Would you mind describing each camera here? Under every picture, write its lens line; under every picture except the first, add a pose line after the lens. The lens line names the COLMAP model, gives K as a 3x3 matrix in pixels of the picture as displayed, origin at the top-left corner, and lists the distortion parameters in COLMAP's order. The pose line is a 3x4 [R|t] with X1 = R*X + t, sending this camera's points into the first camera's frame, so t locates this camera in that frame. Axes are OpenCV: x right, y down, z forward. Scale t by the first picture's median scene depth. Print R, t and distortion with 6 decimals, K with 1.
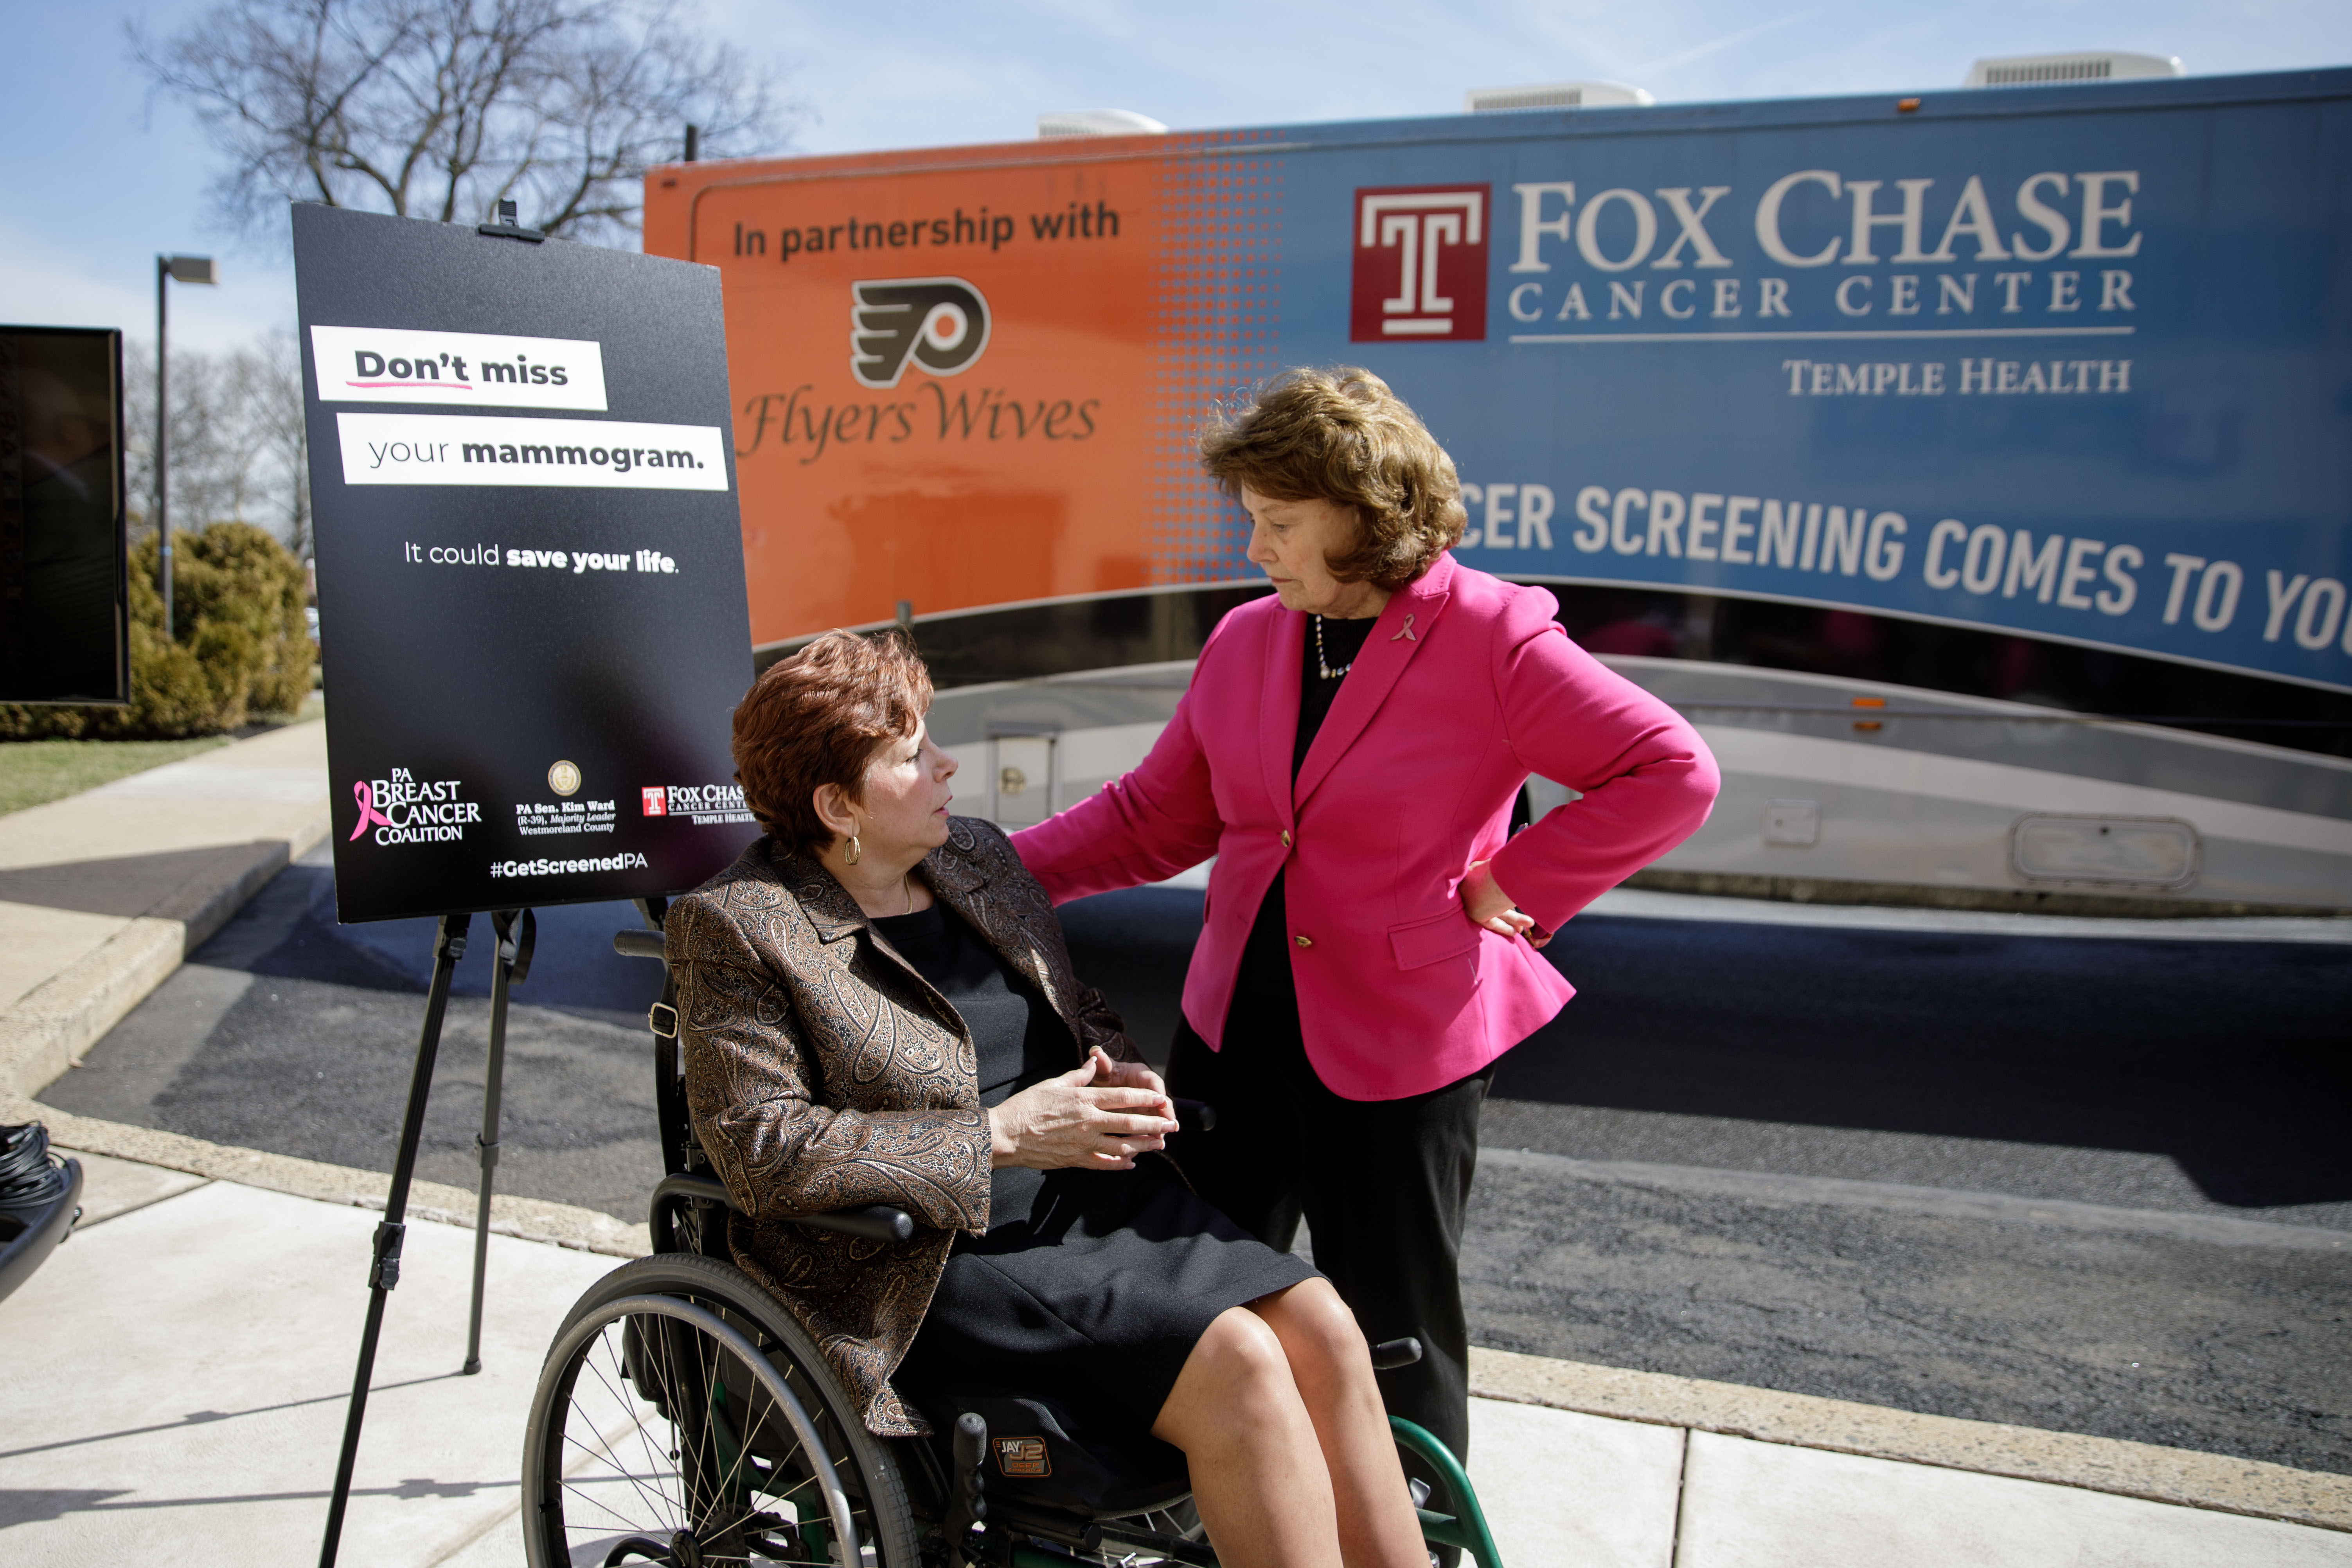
lens RADIAL K [[1585.8, 0, 1187.9], [0, 1585.8, 775.7], [0, 0, 1]] dist [-0.075741, 0.057261]
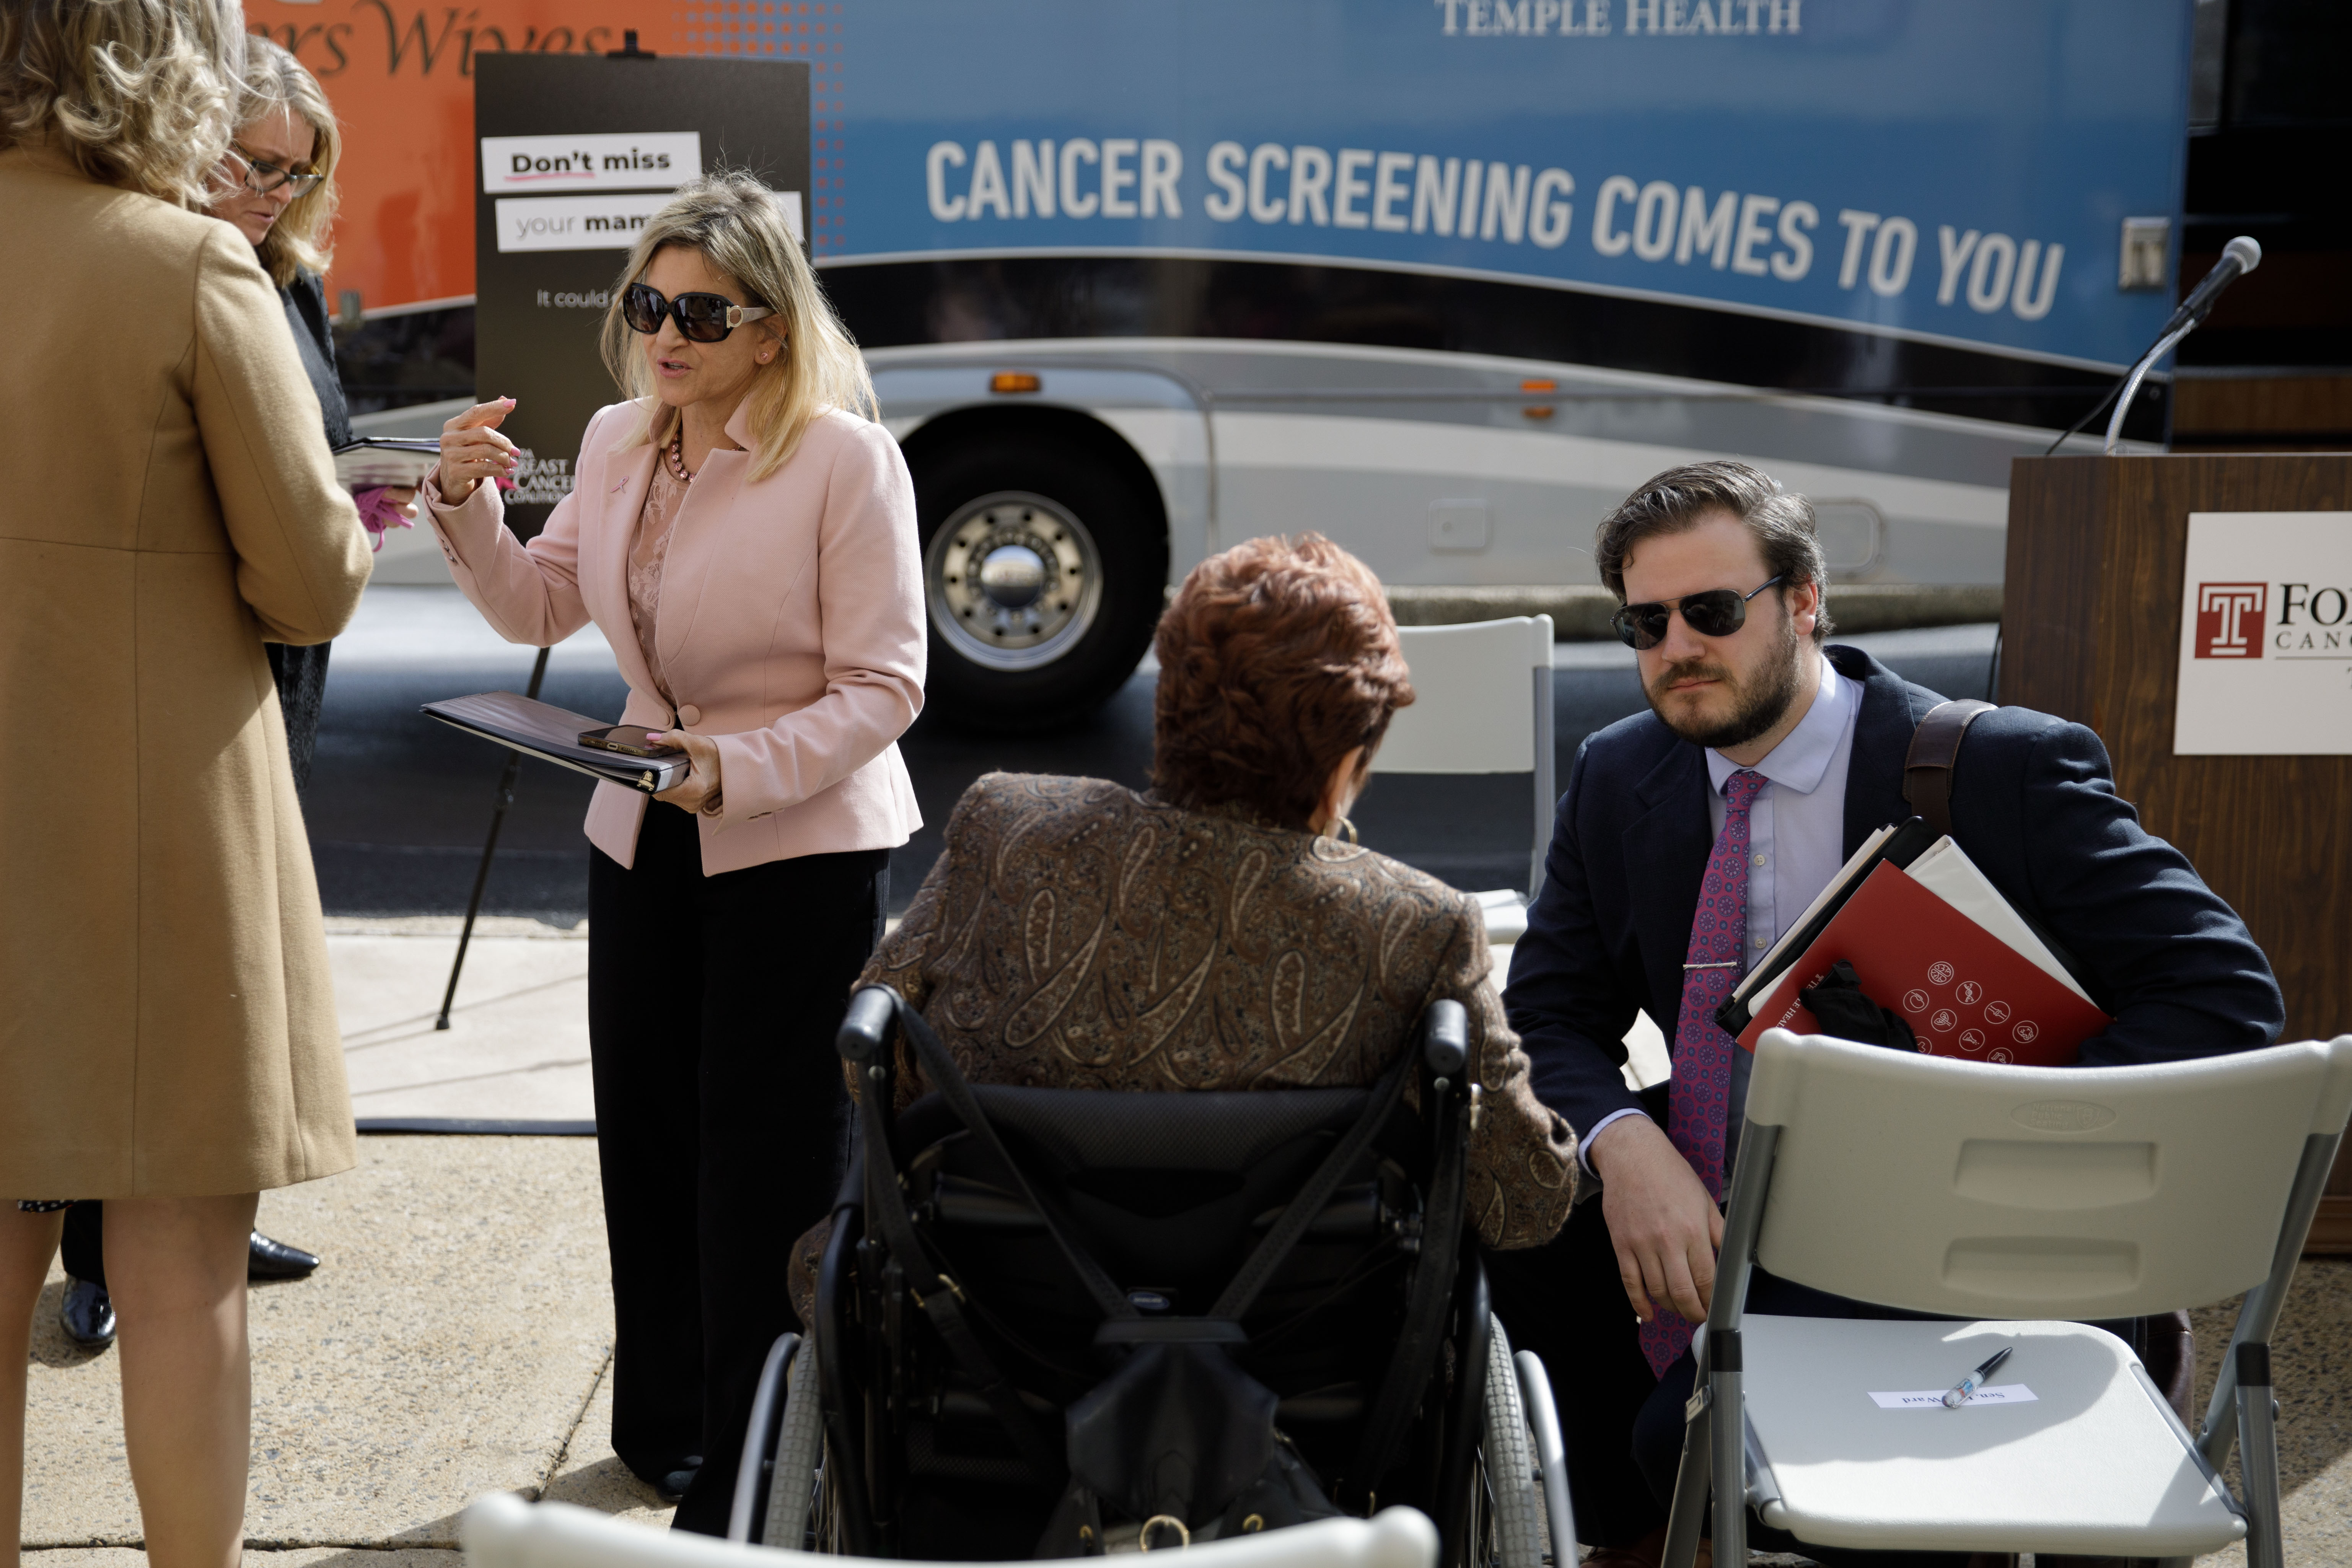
lens RADIAL K [[3104.4, 0, 1098.2], [0, 3104.4, 735.8], [0, 0, 1]] dist [0.082938, 0.000000]
pose [[0.961990, -0.059221, 0.266587, -0.288756], [0.045586, 0.997330, 0.057052, 0.039018], [-0.269254, -0.042731, 0.962121, -0.641425]]
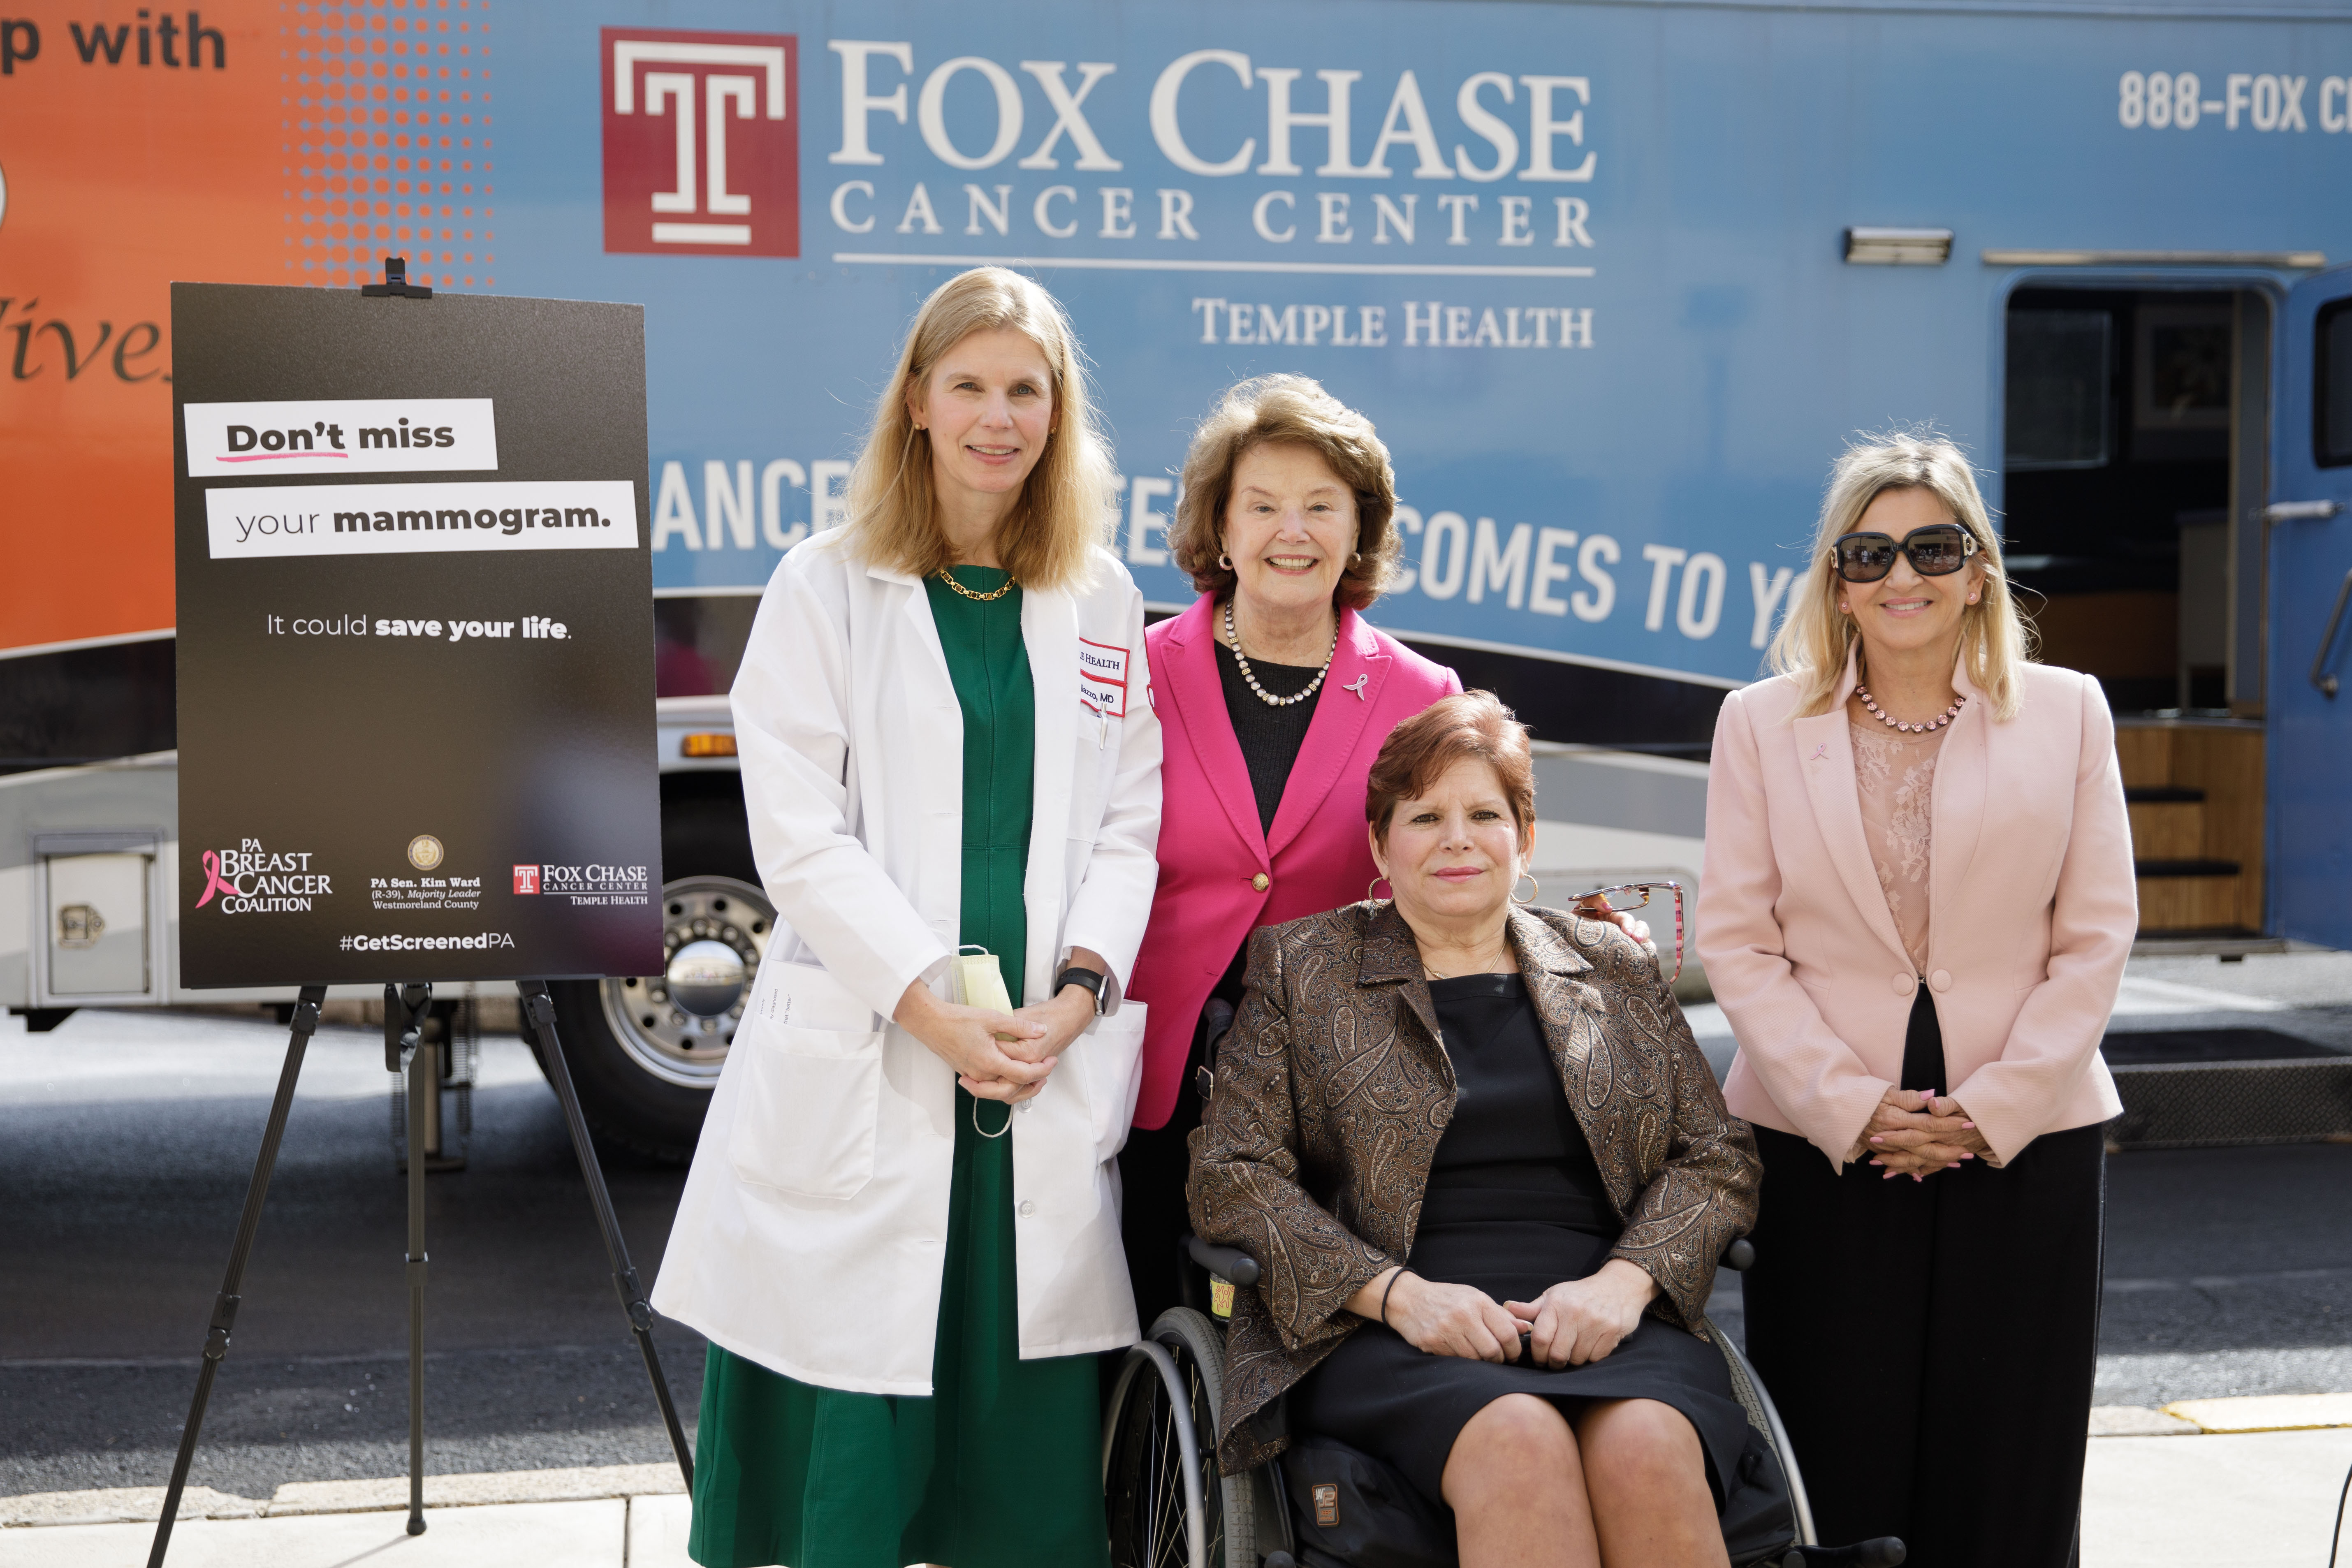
lens RADIAL K [[3156.8, 0, 1140.2], [0, 3156.8, 818.4], [0, 0, 1]] dist [0.056351, 0.000000]
pose [[0.898797, -0.048661, 0.435656, -0.323509], [0.065777, 0.997539, -0.024283, 0.022170], [-0.433403, 0.050482, 0.899785, -0.357454]]
